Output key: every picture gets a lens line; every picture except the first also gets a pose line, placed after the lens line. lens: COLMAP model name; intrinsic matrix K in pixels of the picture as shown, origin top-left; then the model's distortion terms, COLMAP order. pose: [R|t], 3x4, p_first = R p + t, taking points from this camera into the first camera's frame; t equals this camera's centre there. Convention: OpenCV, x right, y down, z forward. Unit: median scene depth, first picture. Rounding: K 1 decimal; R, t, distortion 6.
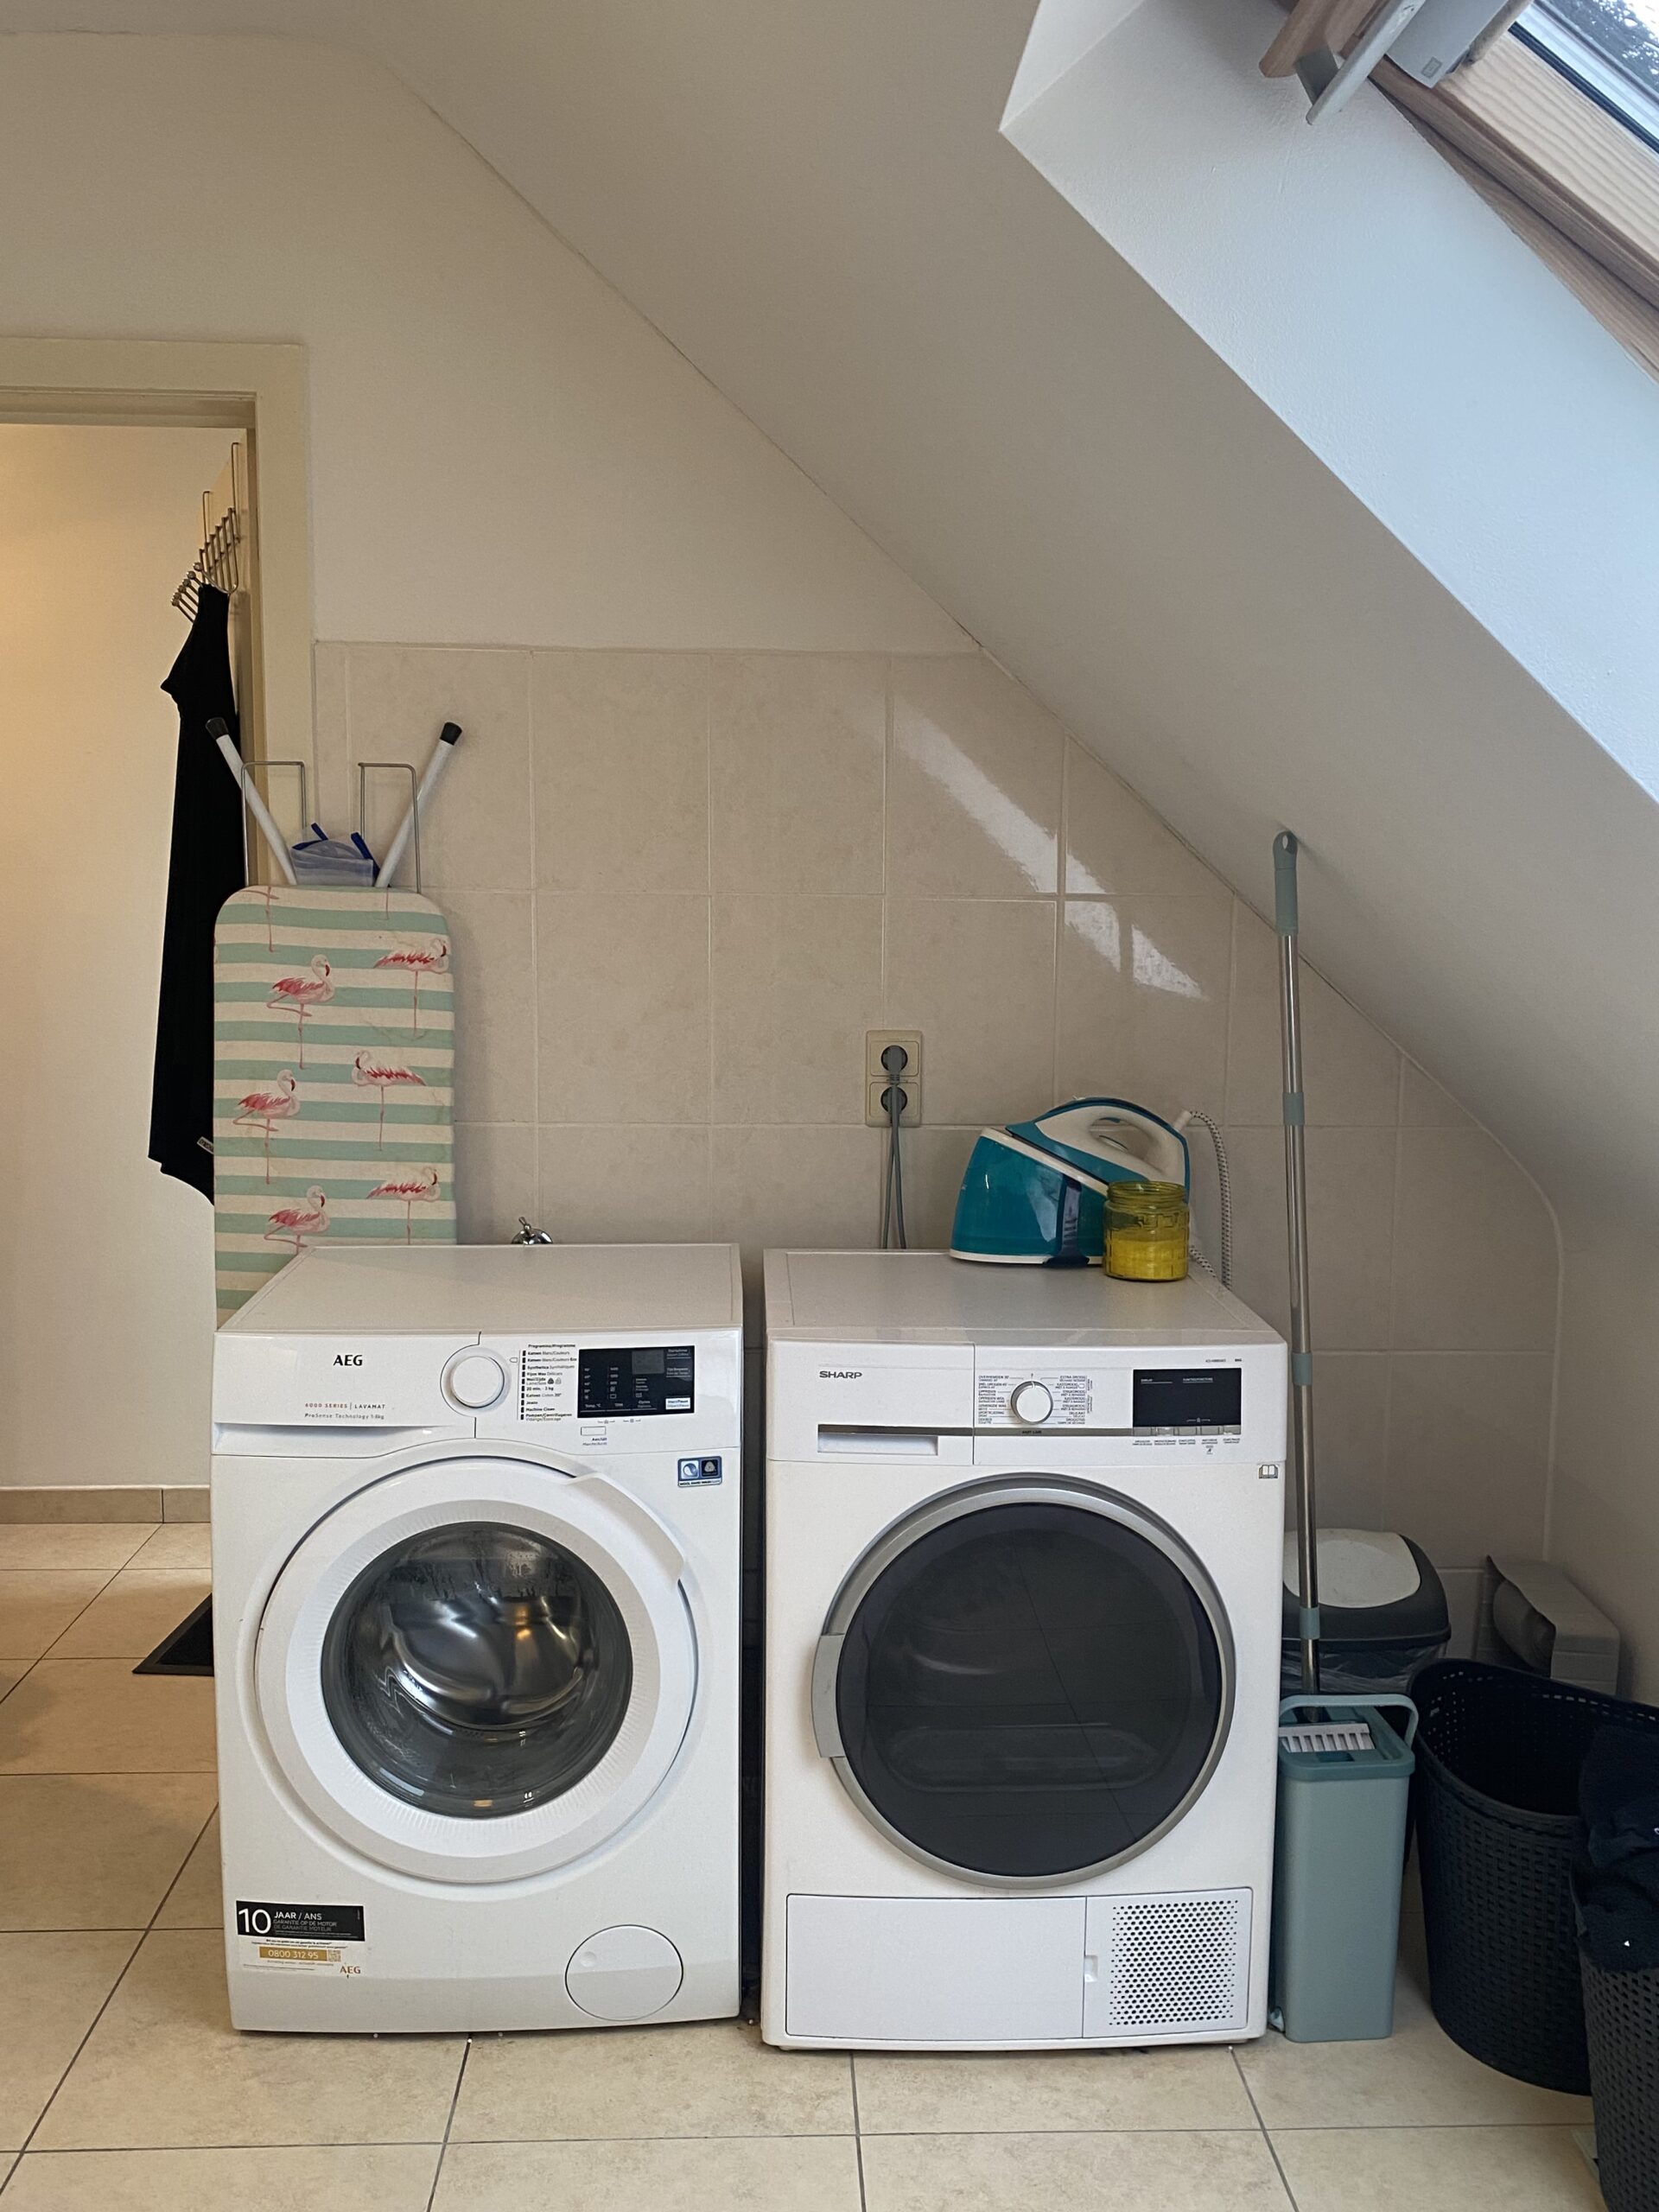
lens RADIAL K [[1978.2, 0, 829.5], [0, 1978.2, 1106.0], [0, 0, 1]] dist [0.102029, -0.232812]
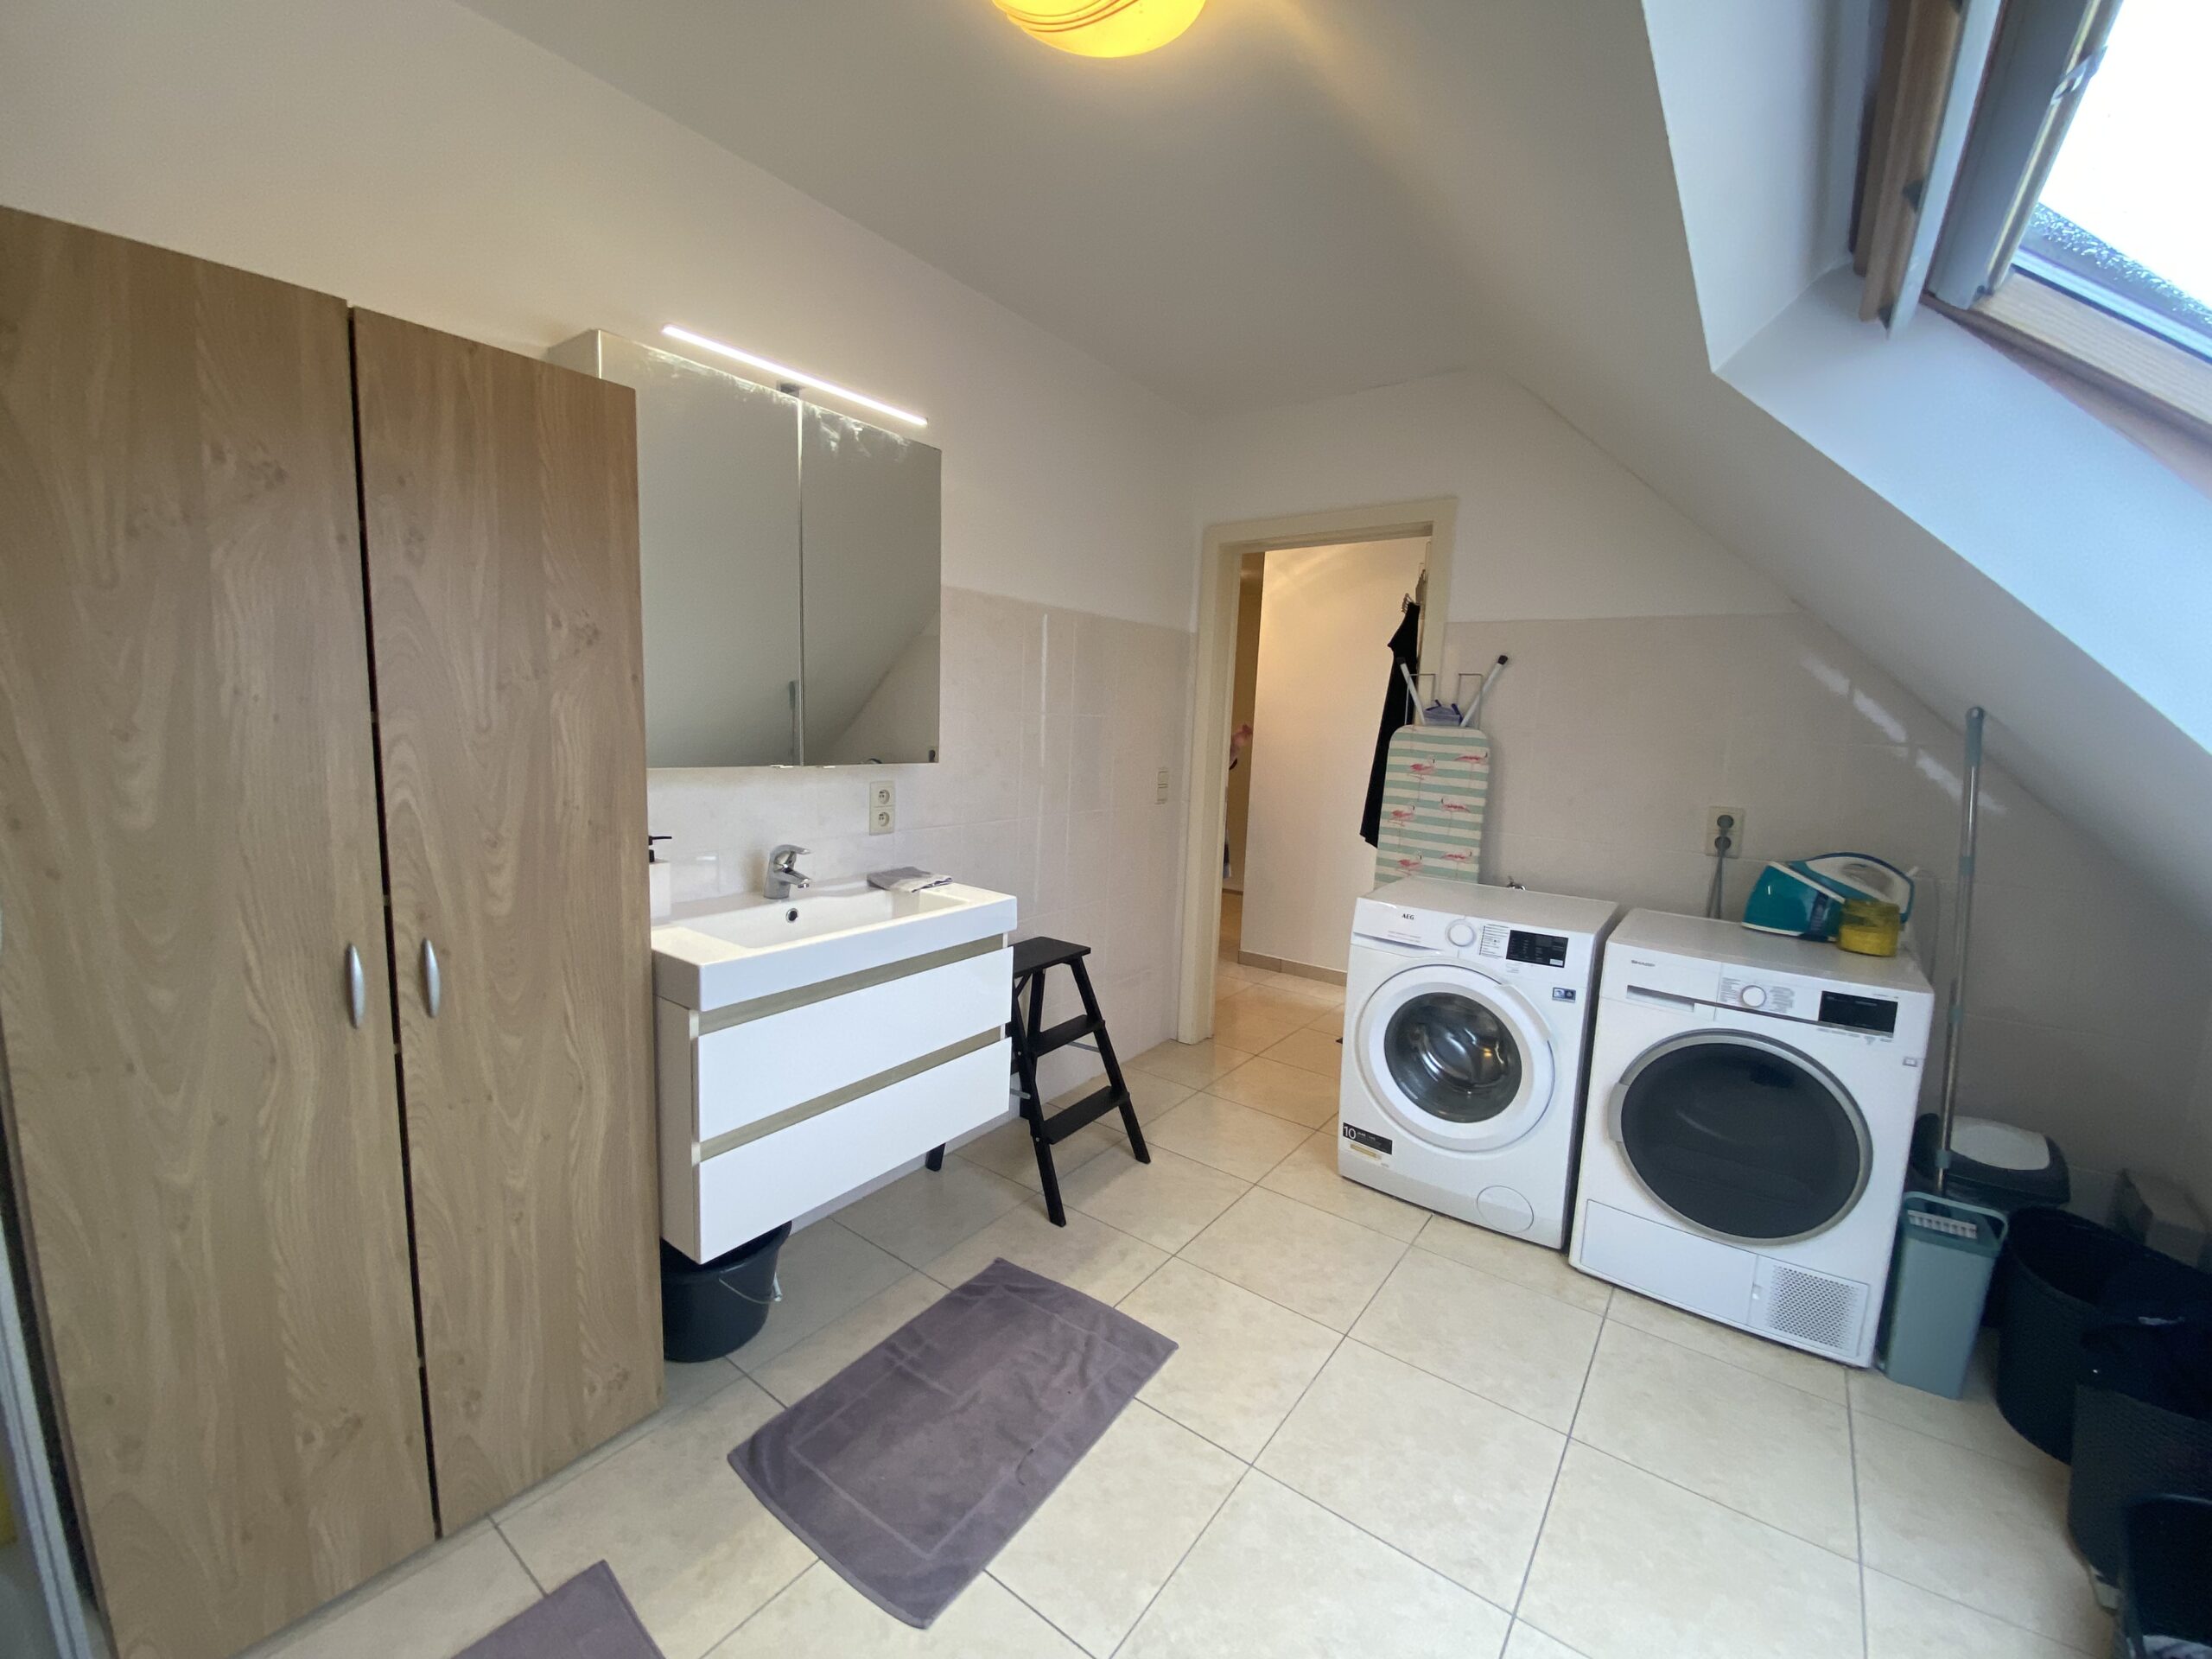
lens RADIAL K [[887.4, 0, 1106.0], [0, 887.4, 829.5], [0, 0, 1]] dist [0.032199, -0.028863]
pose [[0.777868, 0.100998, -0.620259, 0.127971], [-0.105301, 0.993994, 0.029796, 0.026046], [0.619543, 0.042136, 0.783831, -0.084214]]
